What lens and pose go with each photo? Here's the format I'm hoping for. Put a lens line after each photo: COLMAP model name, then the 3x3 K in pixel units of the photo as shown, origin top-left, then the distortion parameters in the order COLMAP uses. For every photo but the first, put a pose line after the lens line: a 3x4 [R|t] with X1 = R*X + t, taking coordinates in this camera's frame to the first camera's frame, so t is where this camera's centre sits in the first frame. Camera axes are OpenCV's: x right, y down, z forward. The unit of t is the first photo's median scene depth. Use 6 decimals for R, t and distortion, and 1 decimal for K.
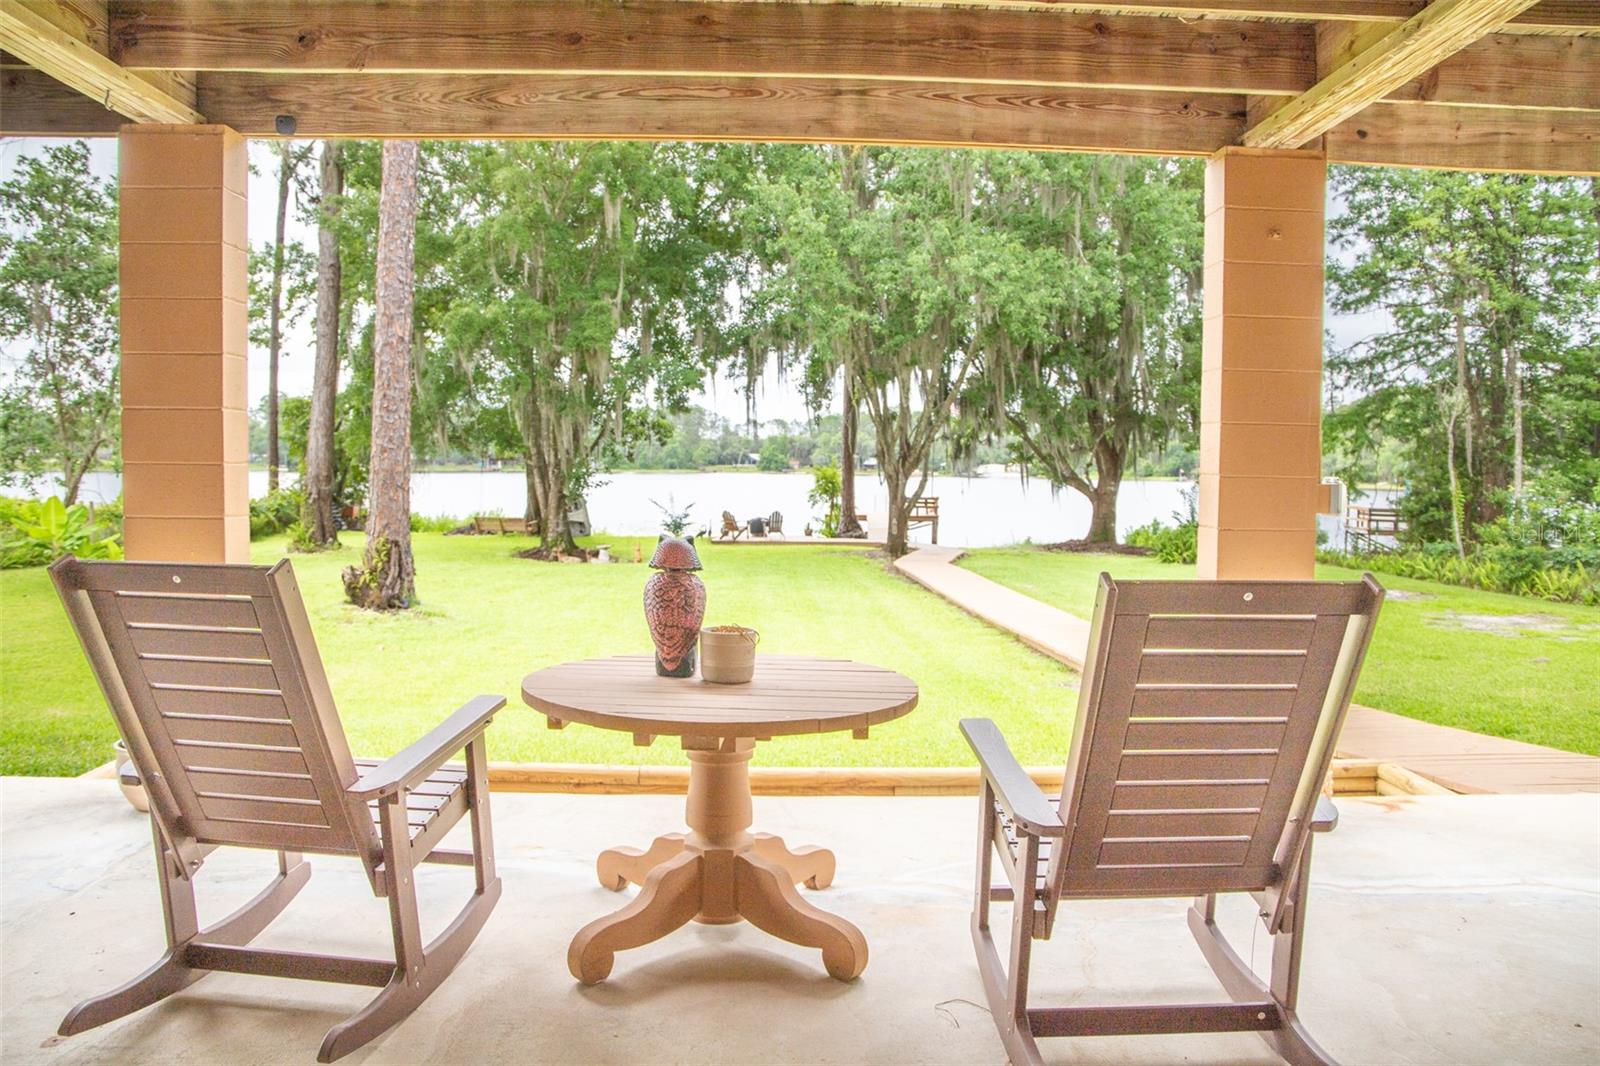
lens RADIAL K [[1084.5, 0, 800.0], [0, 1084.5, 533.0], [0, 0, 1]] dist [-0.129889, 0.095298]
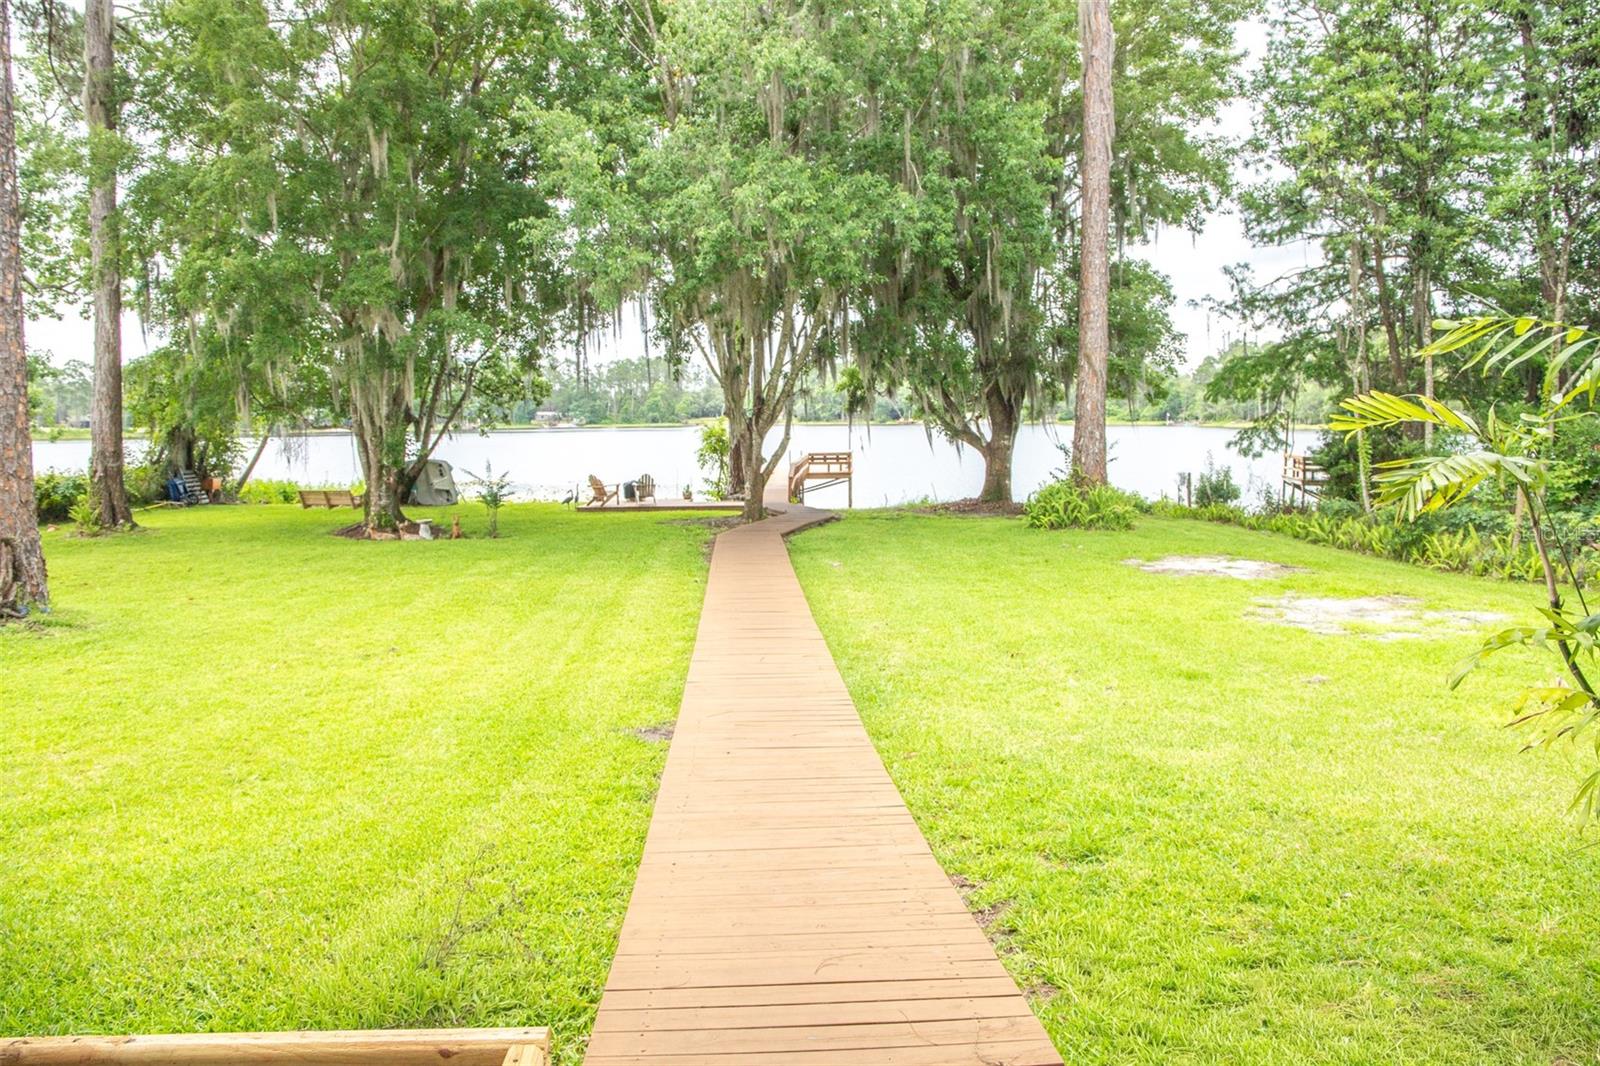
lens RADIAL K [[1084.5, 0, 800.0], [0, 1084.5, 533.0], [0, 0, 1]] dist [-0.129889, 0.095298]
pose [[0.999795, -0.020218, 0.001021, 0.137942], [0.020150, 0.998739, 0.045991, -0.012535], [-0.001949, -0.045961, 0.998941, 0.093896]]
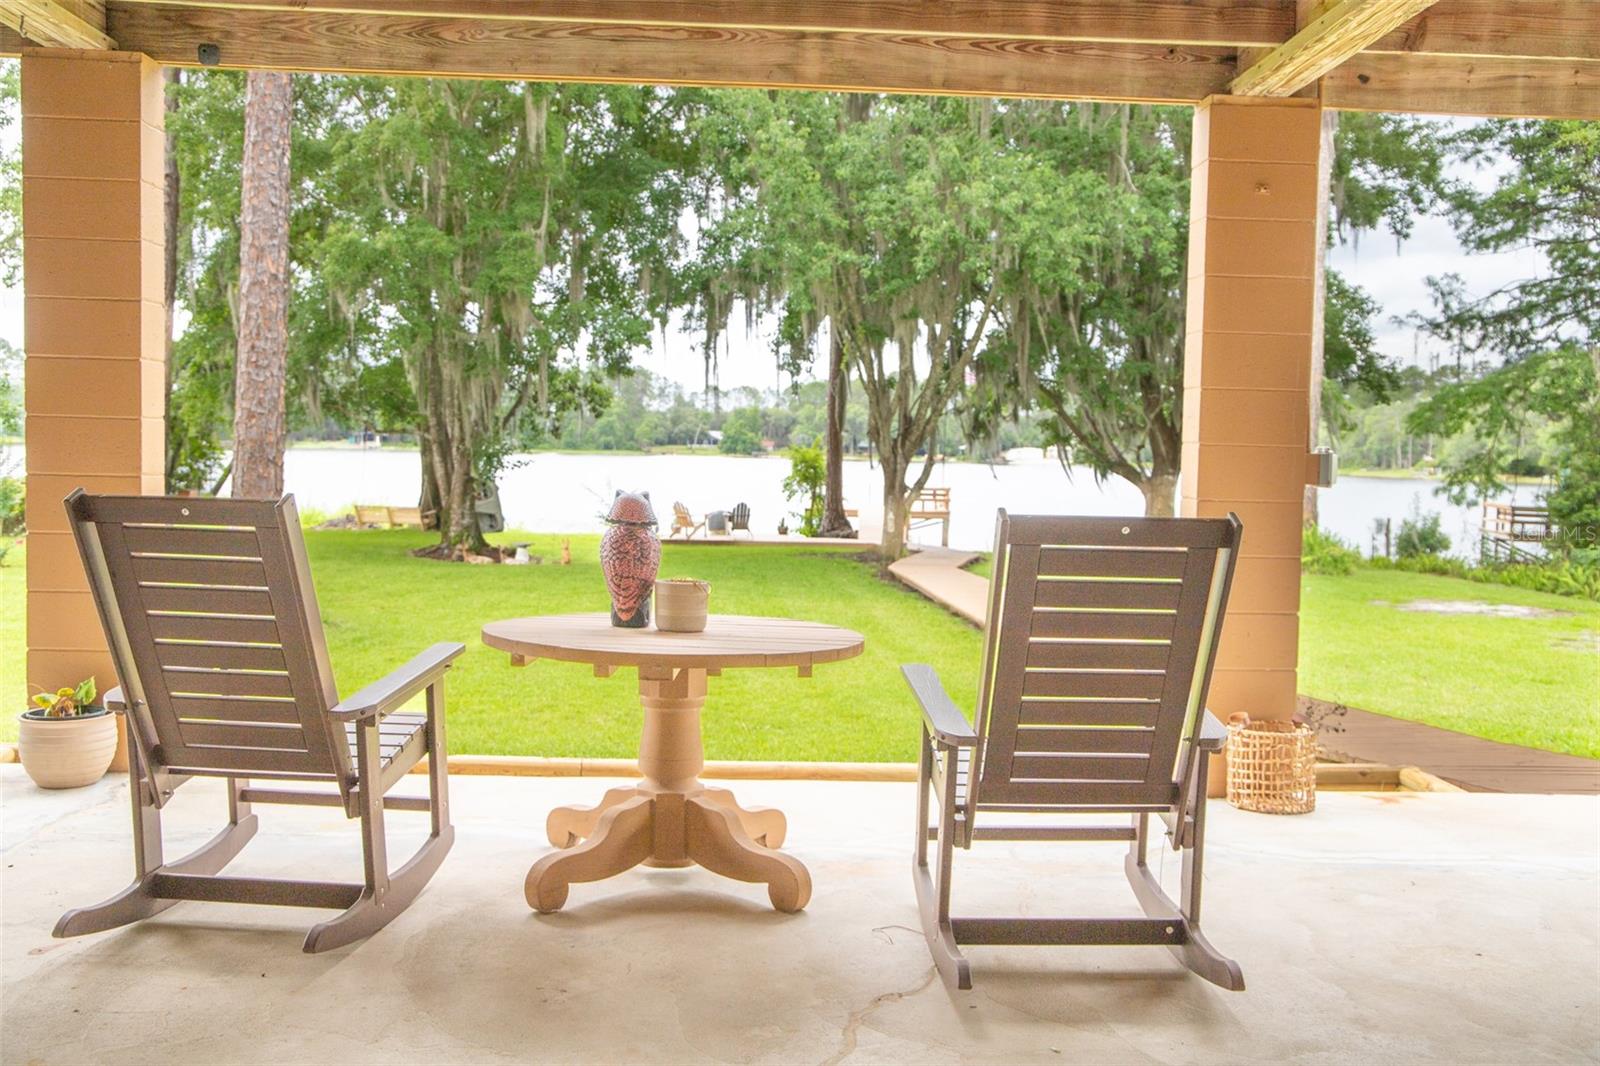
lens RADIAL K [[1423.8, 0, 800.0], [0, 1423.8, 533.0], [0, 0, 1]] dist [-0.052769, 0.133664]
pose [[0.999792, 0.009761, 0.017915, 0.002453], [-0.009722, 0.999950, -0.002254, 0.005031], [-0.017936, 0.002080, 0.999837, -0.040871]]
